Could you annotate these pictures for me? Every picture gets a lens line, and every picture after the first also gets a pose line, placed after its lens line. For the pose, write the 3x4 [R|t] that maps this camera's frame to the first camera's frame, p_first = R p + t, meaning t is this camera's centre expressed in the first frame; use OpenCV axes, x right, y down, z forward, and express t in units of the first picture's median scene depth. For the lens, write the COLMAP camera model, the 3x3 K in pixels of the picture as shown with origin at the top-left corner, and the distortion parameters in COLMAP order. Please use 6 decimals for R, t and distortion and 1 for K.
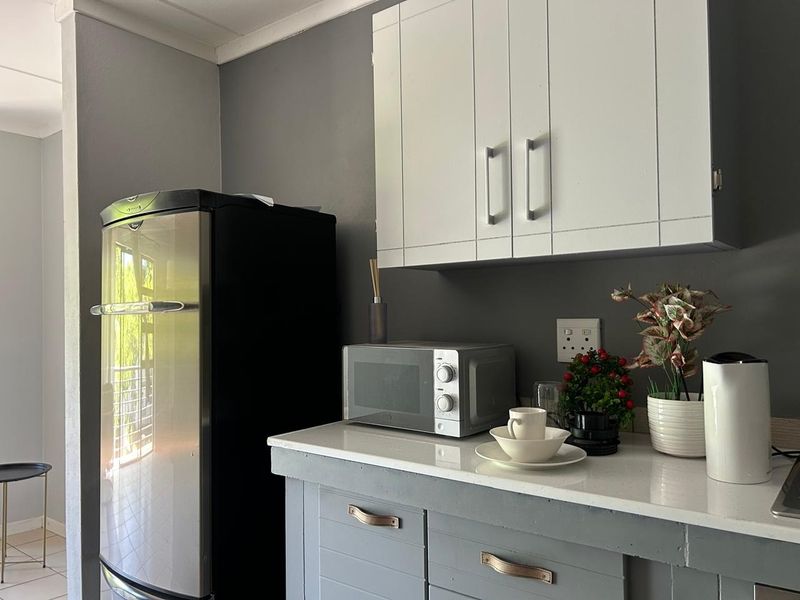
lens RADIAL K [[609.0, 0, 408.1], [0, 609.0, 307.5], [0, 0, 1]] dist [0.078519, -0.078102]
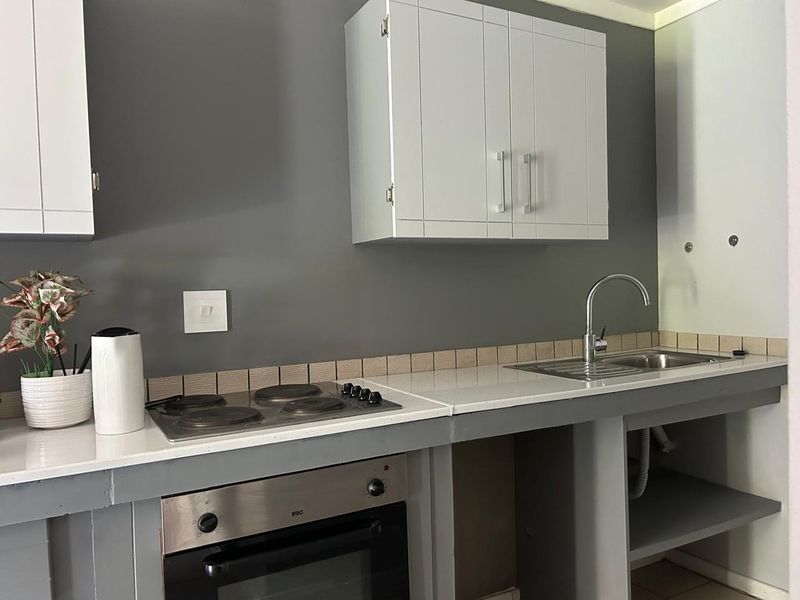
lens RADIAL K [[609.0, 0, 403.2], [0, 609.0, 302.6], [0, 0, 1]] dist [0.078519, -0.078102]
pose [[0.416578, -0.022311, 0.908826, -0.288525], [0.014348, 0.999736, 0.017966, 0.008637], [-0.908987, 0.005555, 0.416788, -0.012311]]
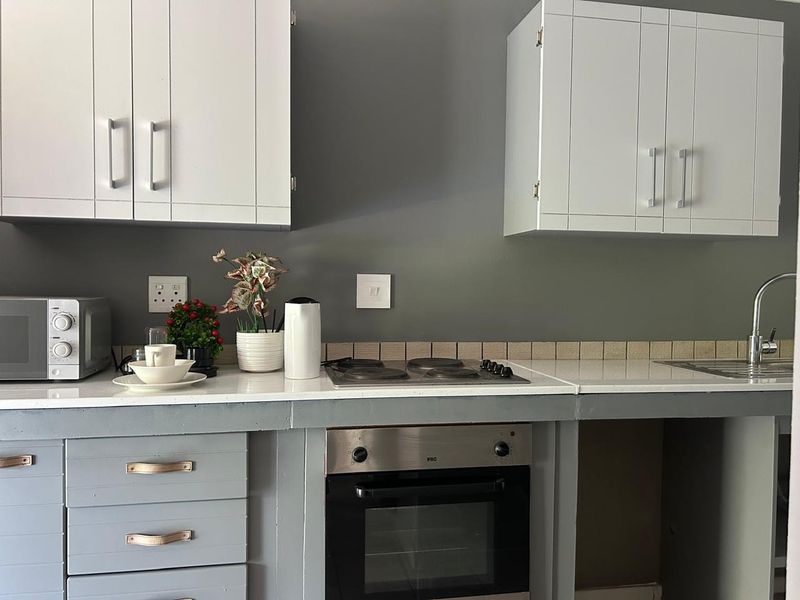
lens RADIAL K [[609.0, 0, 397.3], [0, 609.0, 299.0], [0, 0, 1]] dist [0.078519, -0.078102]
pose [[0.672192, 0.006546, 0.740348, -0.382669], [-0.027132, 0.999507, 0.015797, 0.039109], [-0.739880, -0.030706, 0.672038, -0.173971]]
